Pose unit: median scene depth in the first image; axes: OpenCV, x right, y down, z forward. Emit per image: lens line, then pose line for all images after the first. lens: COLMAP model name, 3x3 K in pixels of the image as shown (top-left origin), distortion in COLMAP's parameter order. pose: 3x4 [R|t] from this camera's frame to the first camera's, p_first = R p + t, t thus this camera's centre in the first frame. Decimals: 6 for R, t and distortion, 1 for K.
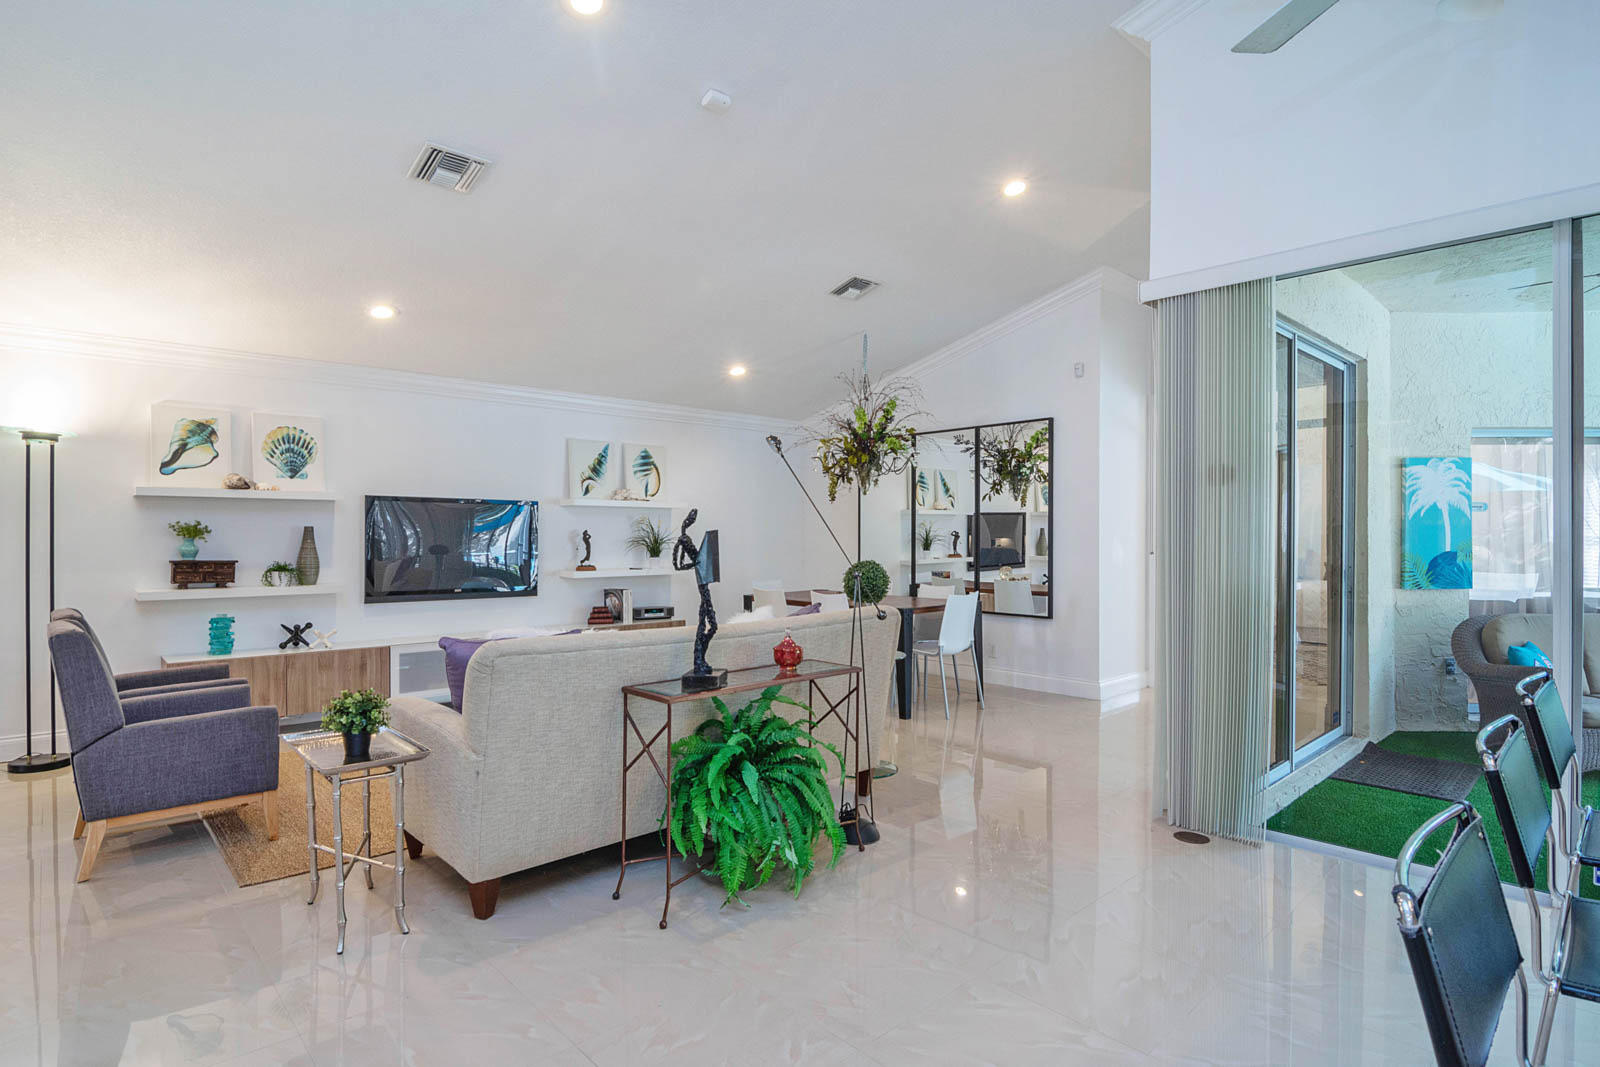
lens RADIAL K [[786.8, 0, 804.6], [0, 786.8, 549.5], [0, 0, 1]] dist [-0.014514, -0.005587]
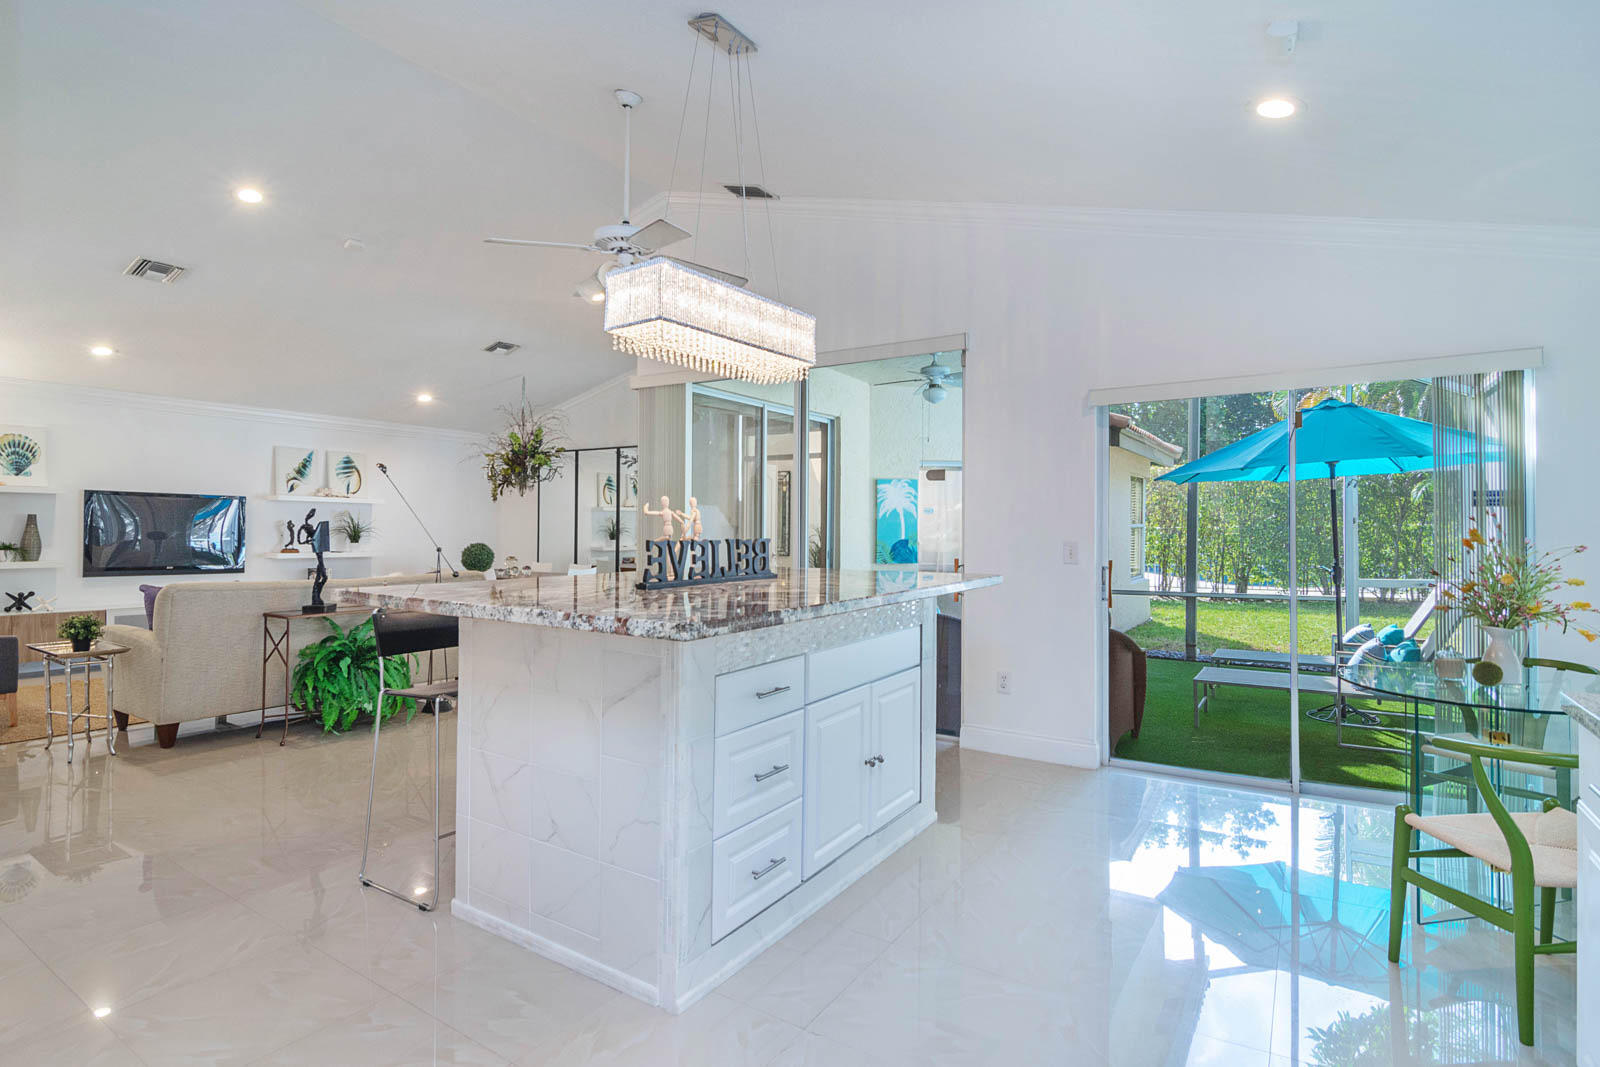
lens RADIAL K [[786.8, 0, 811.9], [0, 786.8, 534.0], [0, 0, 1]] dist [-0.014514, -0.005587]
pose [[0.969017, 0.006673, 0.246905, 0.260913], [-0.003914, 0.999924, -0.011663, 0.010354], [-0.246964, 0.010335, 0.968970, -0.484794]]
